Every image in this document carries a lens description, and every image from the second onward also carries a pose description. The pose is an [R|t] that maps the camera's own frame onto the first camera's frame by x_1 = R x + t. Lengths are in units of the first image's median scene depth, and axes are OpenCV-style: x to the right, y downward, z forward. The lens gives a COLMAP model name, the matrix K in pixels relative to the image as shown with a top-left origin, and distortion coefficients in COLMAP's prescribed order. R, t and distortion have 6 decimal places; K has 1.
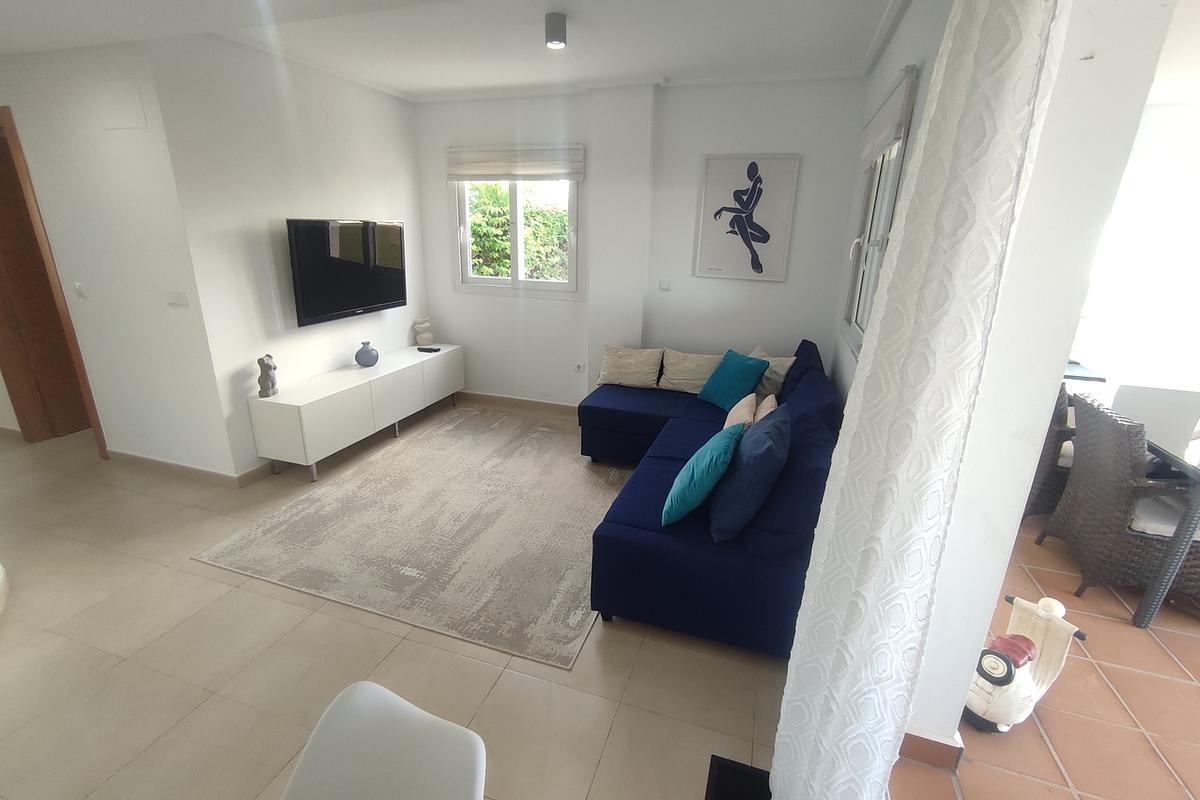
lens RADIAL K [[545.4, 0, 600.0], [0, 545.4, 400.0], [0, 0, 1]] dist [-0.033381, -0.000024]
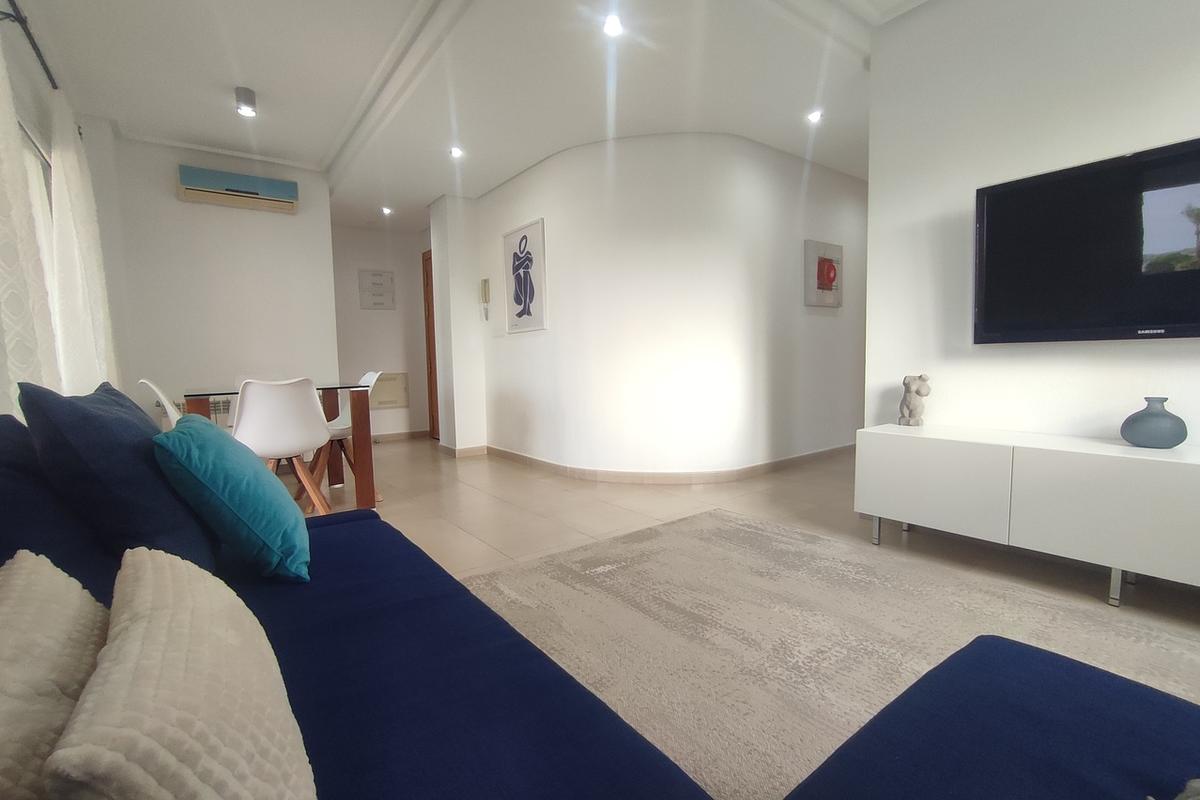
lens RADIAL K [[540.2, 0, 595.4], [0, 540.2, 400.4], [0, 0, 1]] dist [-0.029571, 0.016143]
pose [[-0.575976, 0.052390, -0.815786, 0.247441], [-0.241559, 0.942472, 0.231075, -0.098495], [0.780961, 0.330154, -0.530186, 0.917670]]
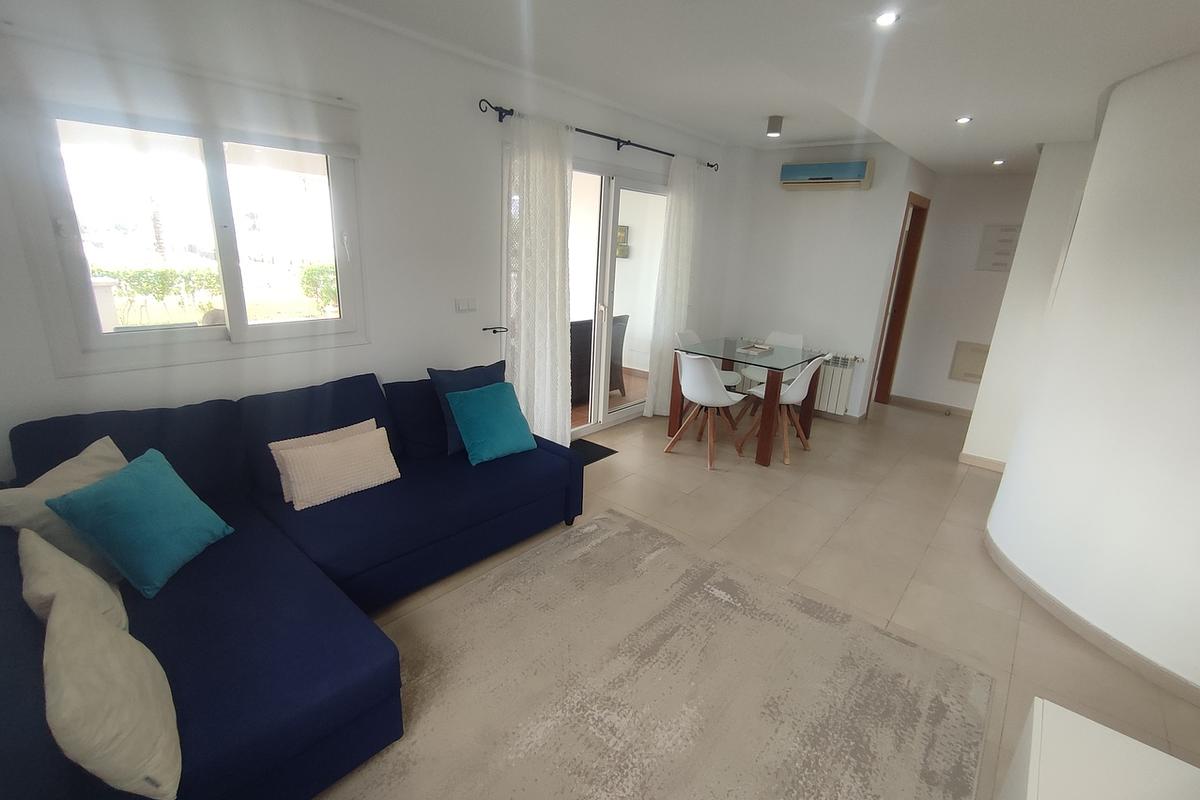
lens RADIAL K [[540.2, 0, 595.4], [0, 540.2, 400.4], [0, 0, 1]] dist [-0.029571, 0.016143]
pose [[-0.919469, -0.174185, 0.352473, -0.285356], [0.052940, 0.833490, 0.549993, -0.362917], [-0.389583, 0.524361, -0.757146, 1.109468]]
